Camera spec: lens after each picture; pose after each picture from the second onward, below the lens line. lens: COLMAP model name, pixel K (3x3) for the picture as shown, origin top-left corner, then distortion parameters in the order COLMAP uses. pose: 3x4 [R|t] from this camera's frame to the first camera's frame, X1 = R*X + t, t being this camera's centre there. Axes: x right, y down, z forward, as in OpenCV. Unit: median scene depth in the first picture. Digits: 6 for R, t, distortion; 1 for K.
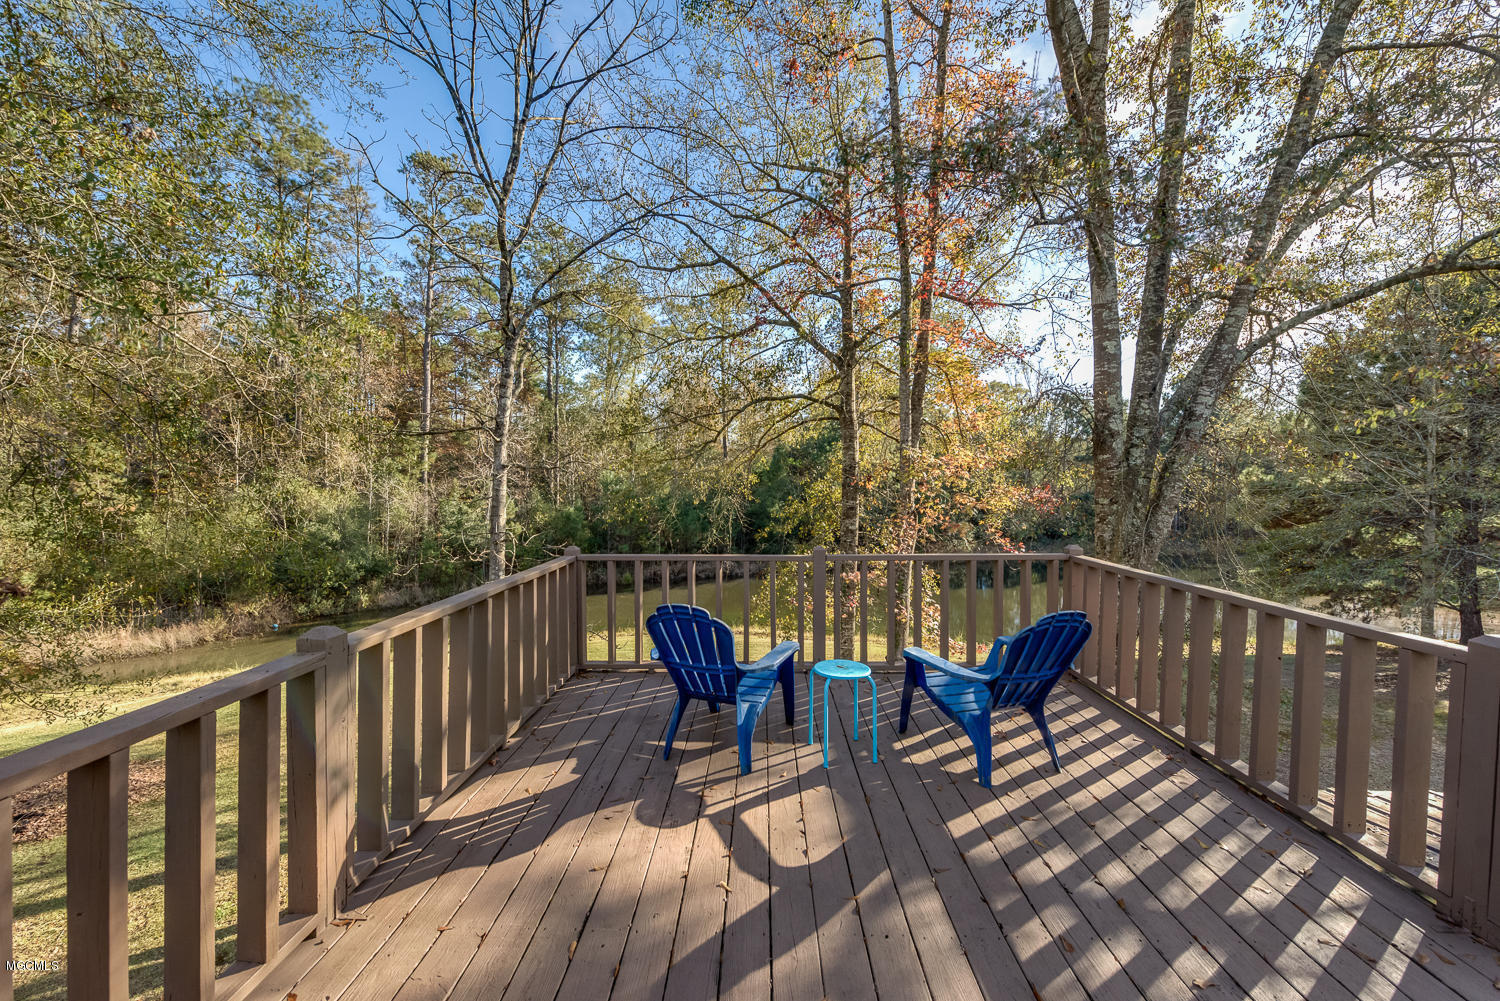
lens RADIAL K [[586.8, 0, 758.5], [0, 586.8, 492.9], [0, 0, 1]] dist [0.008214, -0.001167]
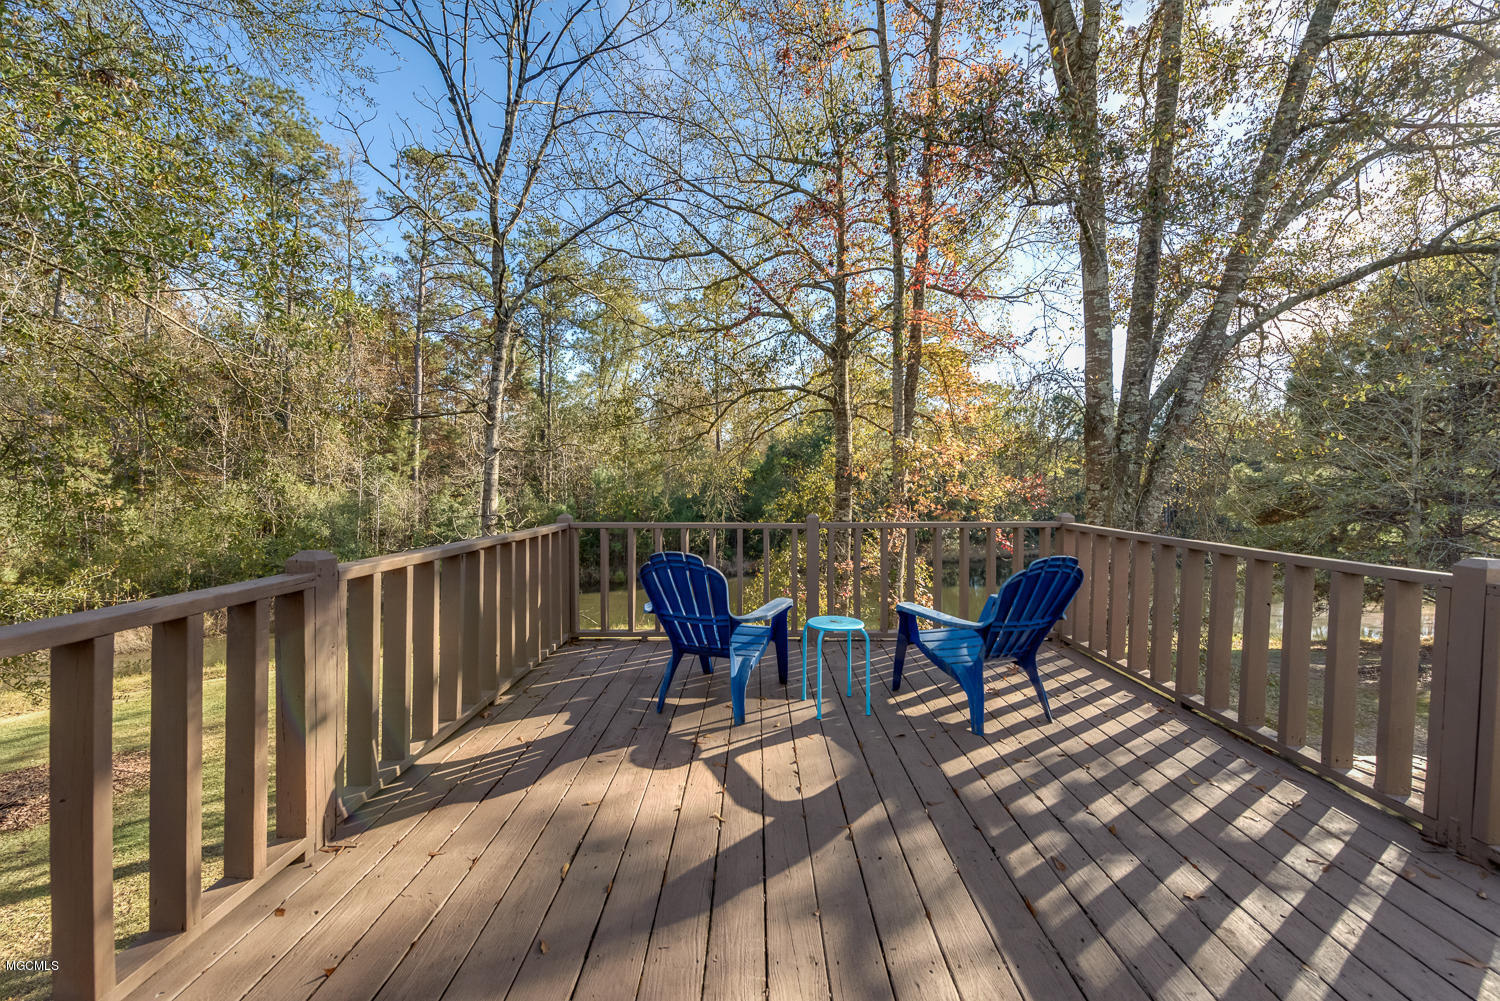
lens RADIAL K [[586.8, 0, 758.8], [0, 586.8, 491.8], [0, 0, 1]] dist [0.008214, -0.001167]
pose [[0.999930, 0.000931, 0.011773, -0.000219], [-0.000900, 0.999996, -0.002621, 0.025565], [-0.011775, 0.002610, 0.999927, 0.000328]]
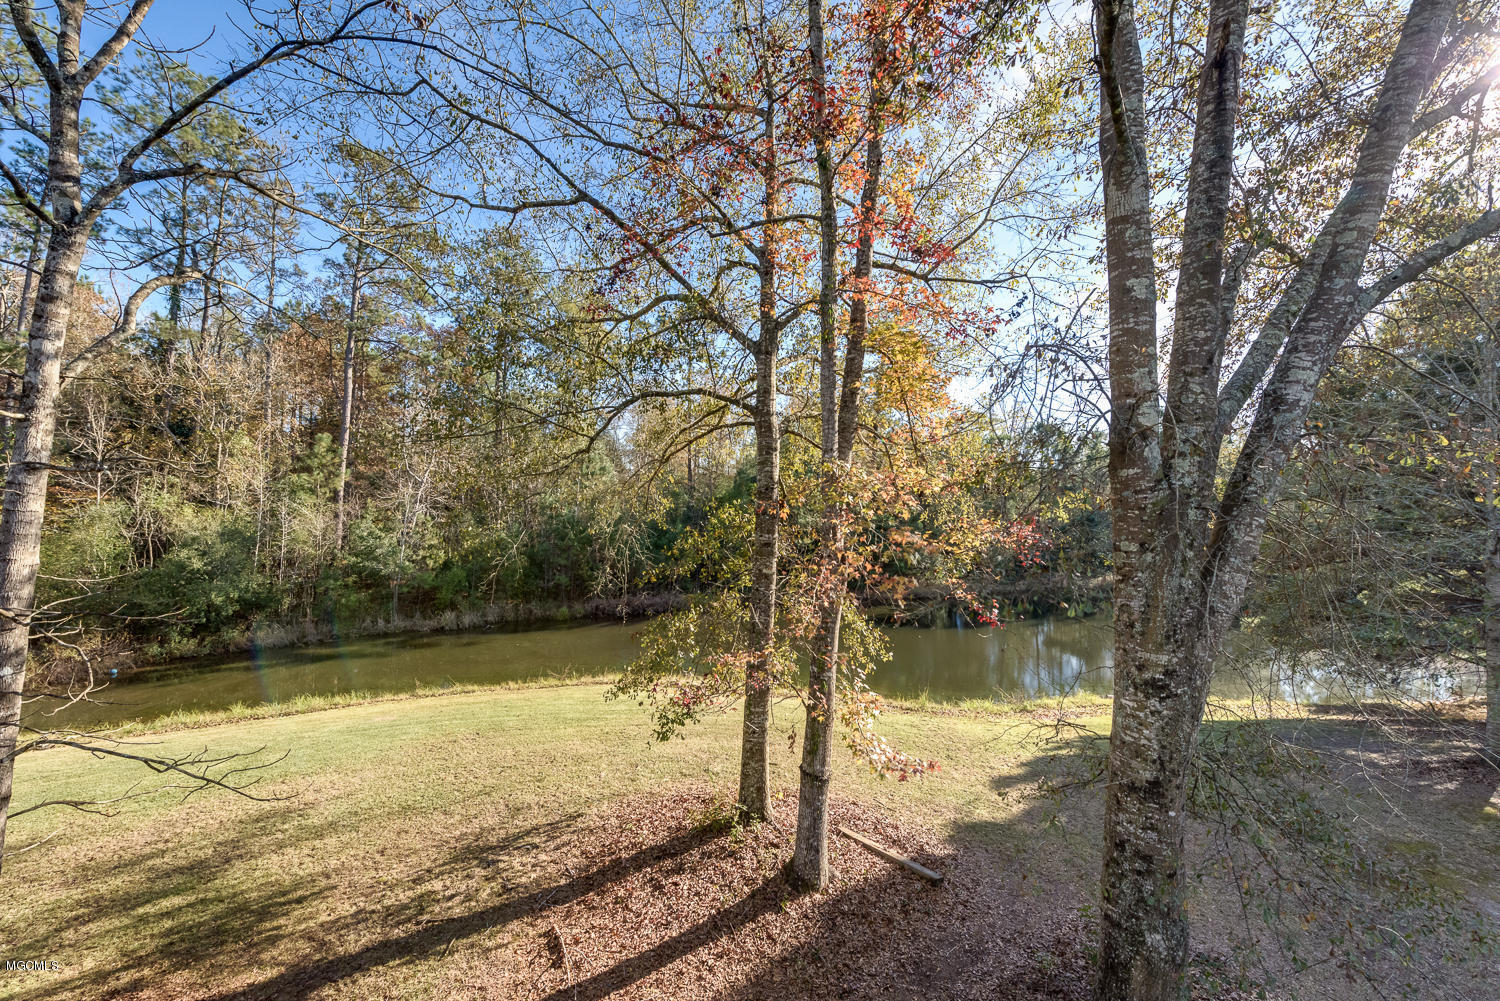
lens RADIAL K [[586.8, 0, 760.3], [0, 586.8, 491.9], [0, 0, 1]] dist [0.008214, -0.001167]
pose [[0.999022, 0.015362, 0.041460, 0.190127], [-0.013488, 0.998891, -0.045099, -0.009481], [-0.042107, 0.044496, 0.998122, 0.423621]]
